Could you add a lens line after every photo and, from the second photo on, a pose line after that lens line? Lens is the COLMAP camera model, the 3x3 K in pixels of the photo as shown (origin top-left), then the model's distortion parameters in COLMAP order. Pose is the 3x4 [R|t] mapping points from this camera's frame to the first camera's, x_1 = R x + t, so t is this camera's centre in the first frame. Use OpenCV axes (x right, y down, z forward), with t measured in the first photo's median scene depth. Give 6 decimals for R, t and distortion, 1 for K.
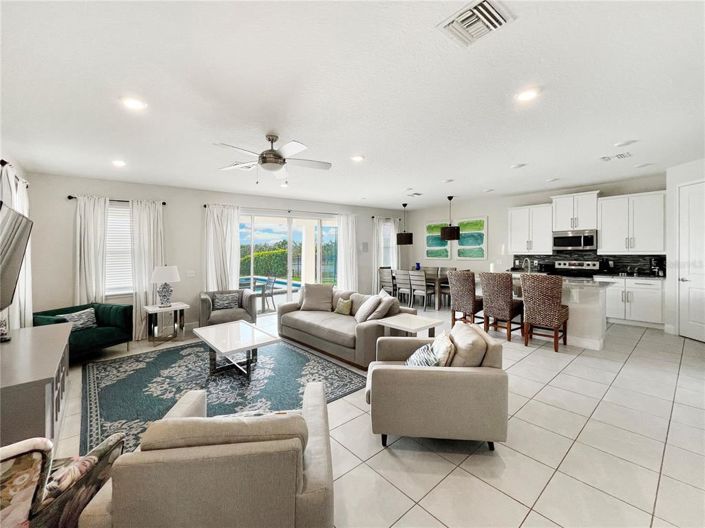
lens RADIAL K [[301.0, 0, 340.0], [0, 301.0, 253.3], [0, 0, 1]] dist [-0.000919, 0.000597]
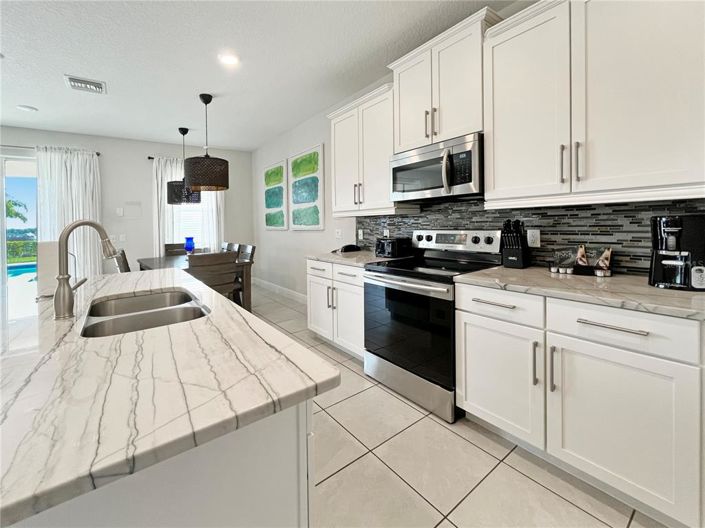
lens RADIAL K [[301.0, 0, 324.5], [0, 301.0, 228.8], [0, 0, 1]] dist [-0.000919, 0.000597]
pose [[0.995676, -0.016193, -0.091477, 0.666884], [0.017596, 0.999739, 0.014542, 0.016710], [0.091218, -0.016088, 0.995701, 0.618728]]
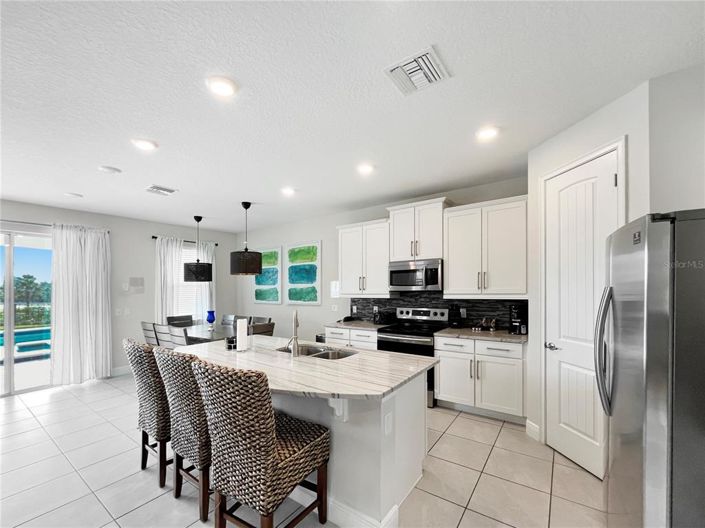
lens RADIAL K [[301.0, 0, 348.2], [0, 301.0, 289.8], [0, 0, 1]] dist [-0.000919, 0.000597]
pose [[0.968269, 0.000692, 0.249909, 0.471780], [0.000766, 0.999983, -0.005739, -0.009778], [-0.249909, 0.005748, 0.968252, 0.410605]]
